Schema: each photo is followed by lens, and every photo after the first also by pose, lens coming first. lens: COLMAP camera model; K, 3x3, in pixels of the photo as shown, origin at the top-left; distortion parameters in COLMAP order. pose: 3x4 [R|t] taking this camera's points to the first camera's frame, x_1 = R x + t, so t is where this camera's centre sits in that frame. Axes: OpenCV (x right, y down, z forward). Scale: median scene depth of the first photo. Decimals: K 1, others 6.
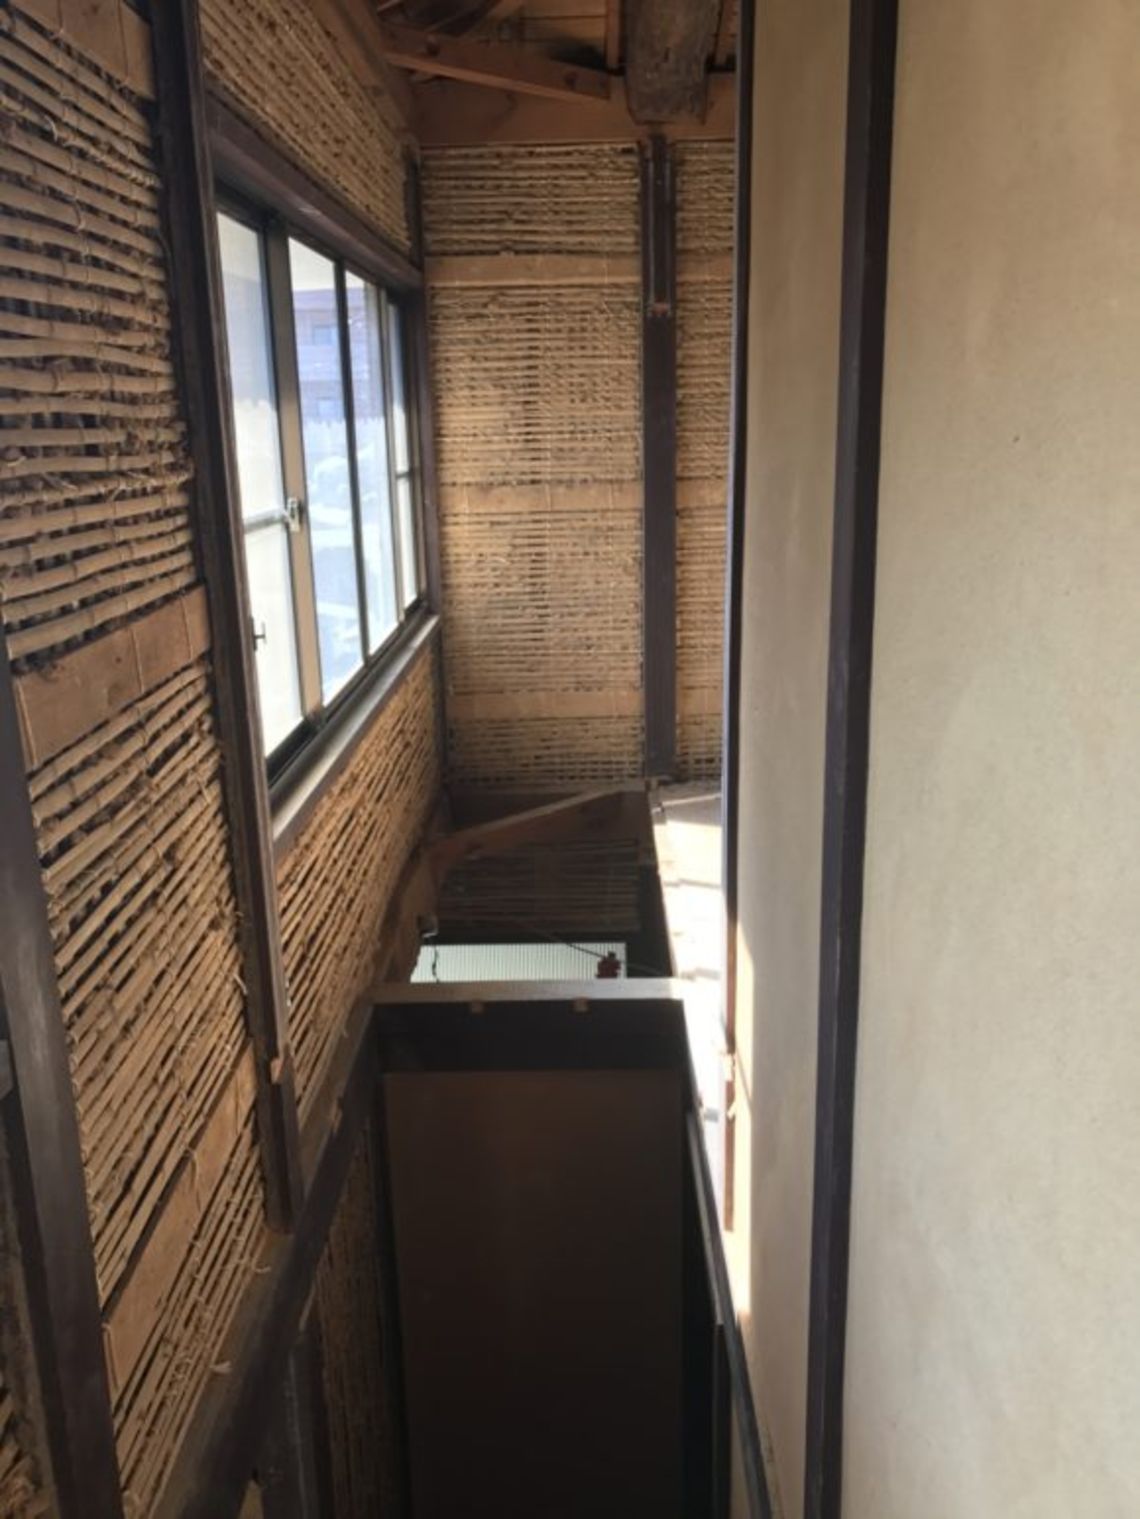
lens RADIAL K [[1228.4, 0, 578.0], [0, 1228.4, 758.0], [0, 0, 1]] dist [-0.006020, -0.002420]
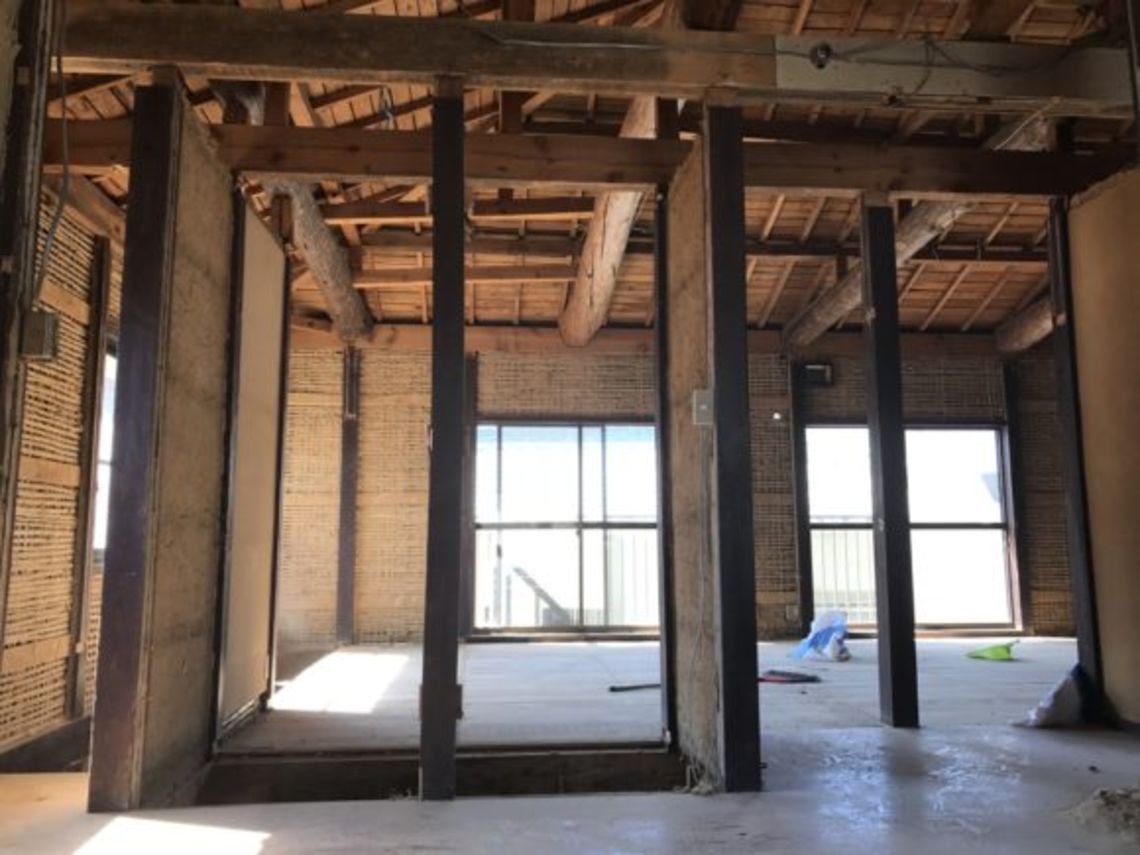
lens RADIAL K [[921.9, 0, 568.2], [0, 921.9, 421.5], [0, 0, 1]] dist [-0.006020, -0.002420]
pose [[0.995926, 0.027607, 0.085839, 0.332347], [0.008162, 0.920468, -0.390733, 0.312877], [-0.089799, 0.389842, 0.916493, -0.589776]]
